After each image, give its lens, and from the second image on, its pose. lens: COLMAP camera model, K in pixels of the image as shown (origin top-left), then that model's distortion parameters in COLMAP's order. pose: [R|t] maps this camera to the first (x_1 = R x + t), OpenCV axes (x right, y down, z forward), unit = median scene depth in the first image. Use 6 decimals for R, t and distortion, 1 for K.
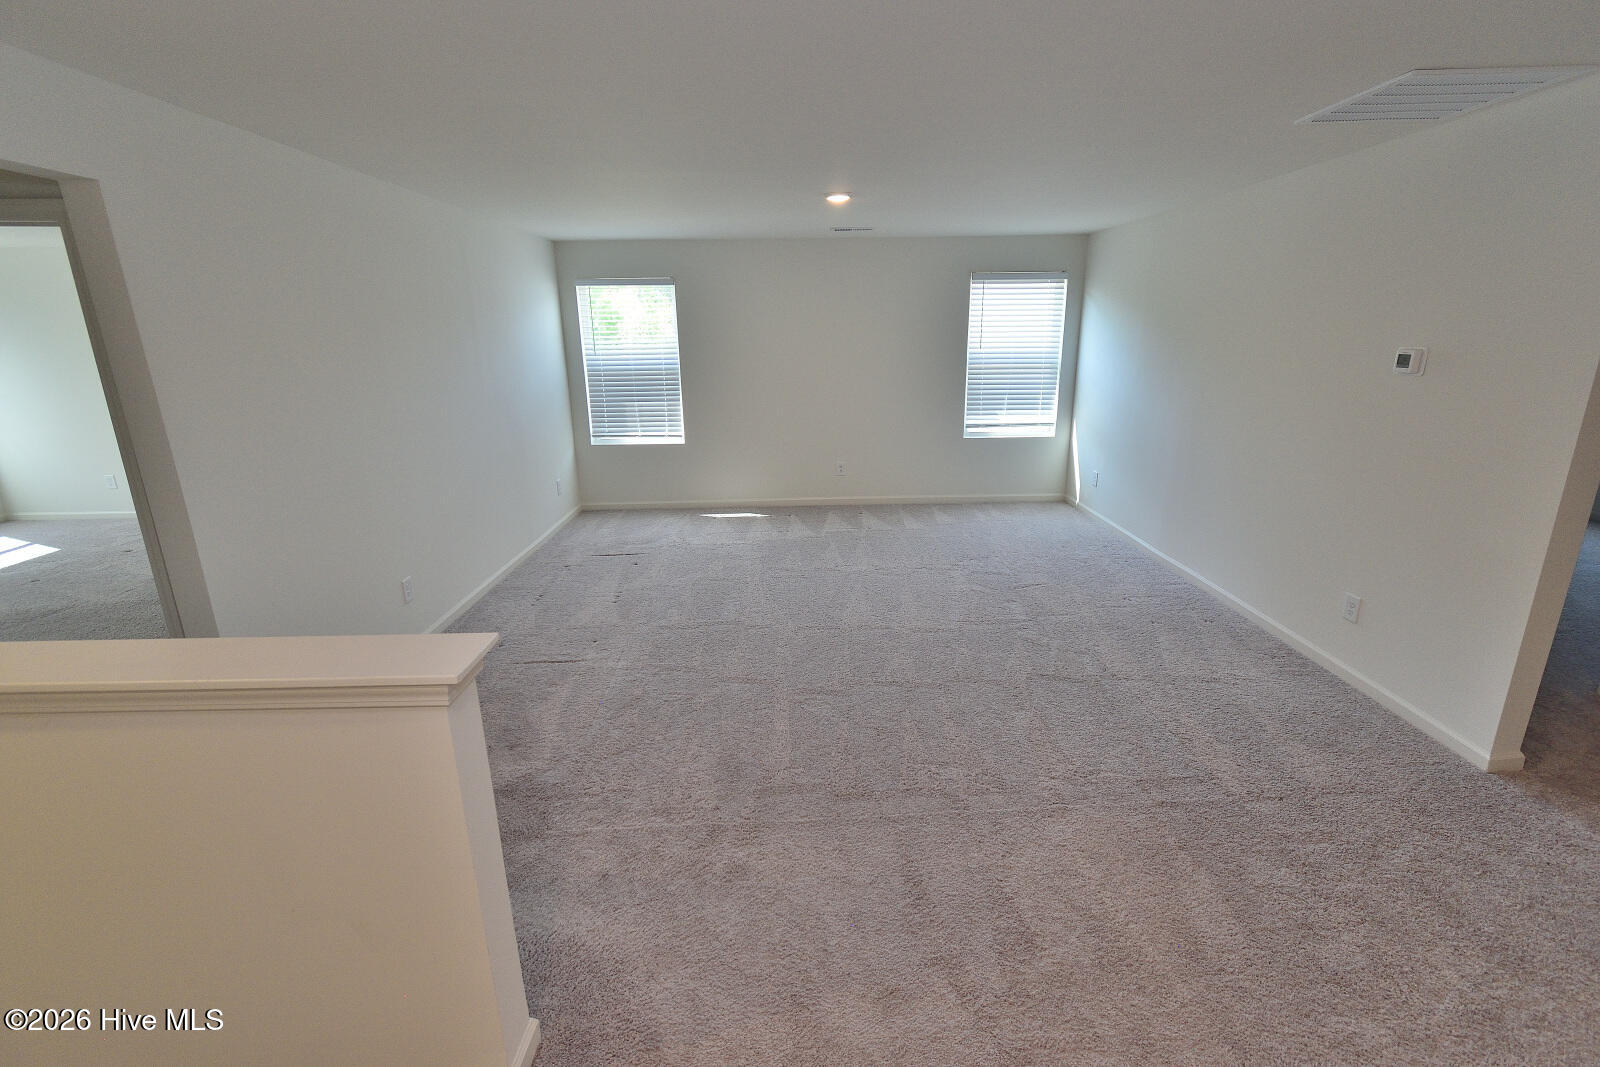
lens RADIAL K [[704.8, 0, 805.4], [0, 704.8, 527.6], [0, 0, 1]] dist [0.000317, -0.000508]
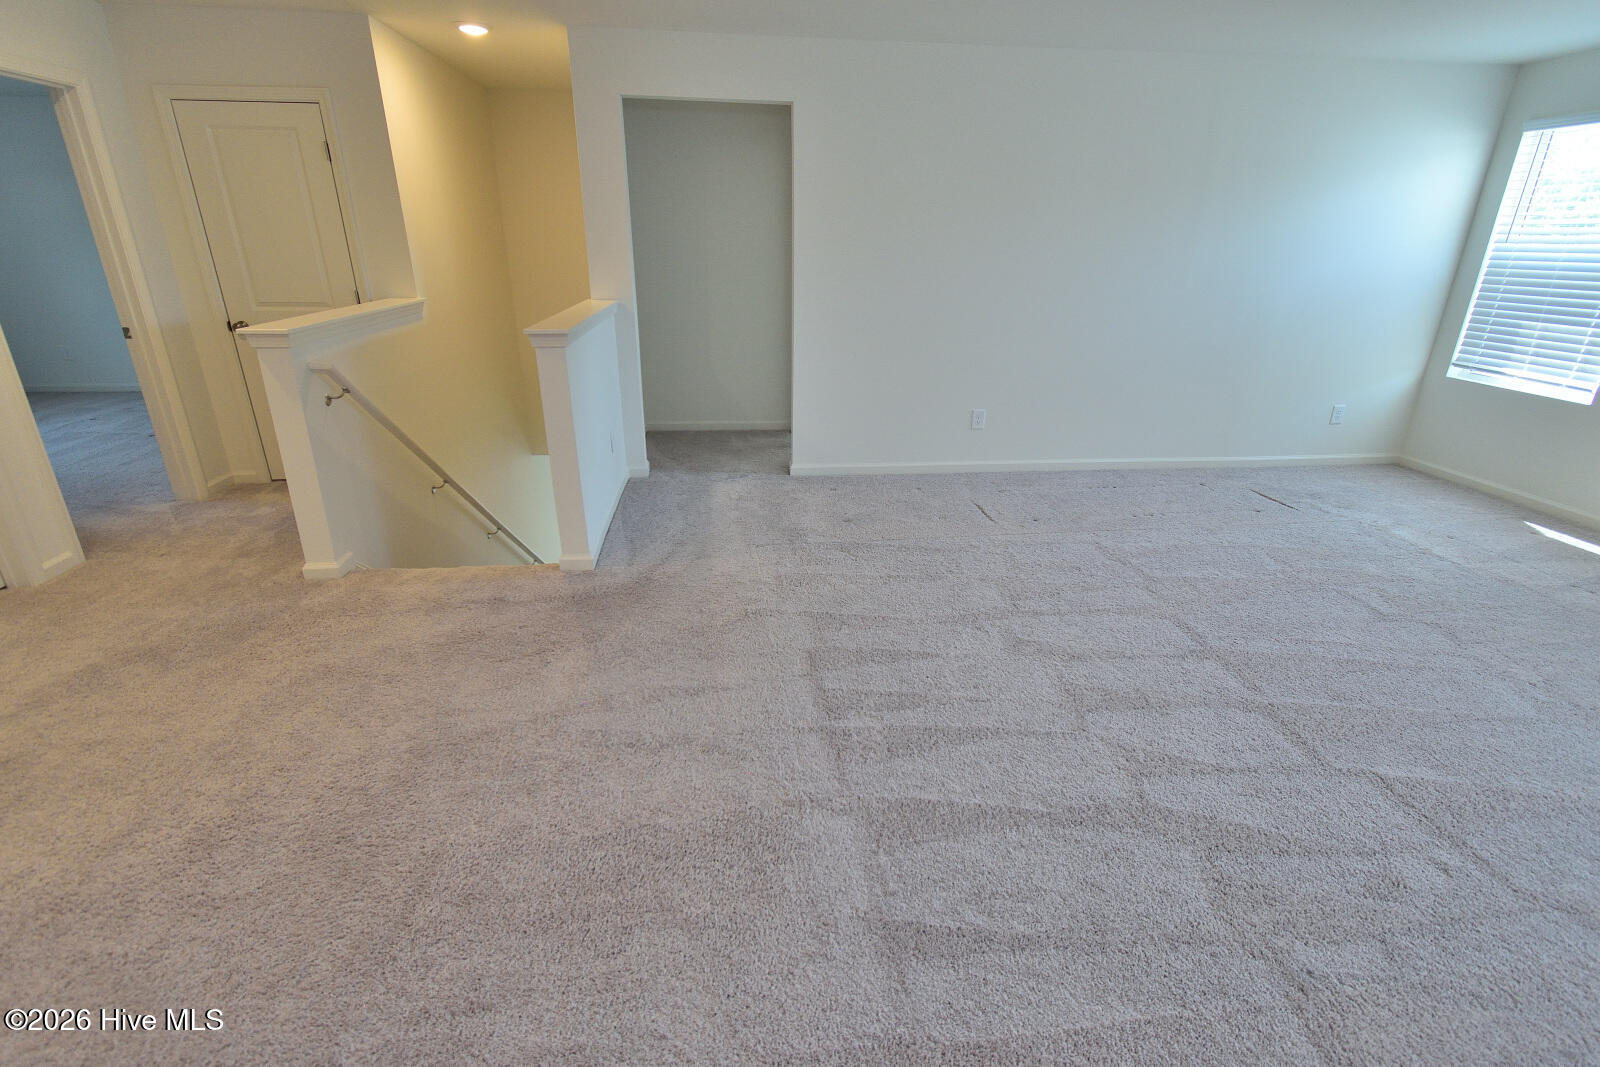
lens RADIAL K [[704.8, 0, 805.4], [0, 704.8, 527.6], [0, 0, 1]] dist [0.000317, -0.000508]
pose [[0.090632, 0.392082, -0.915455, 0.357769], [-0.280277, 0.892125, 0.354342, -0.055635], [0.955631, 0.224467, 0.190747, 0.301508]]
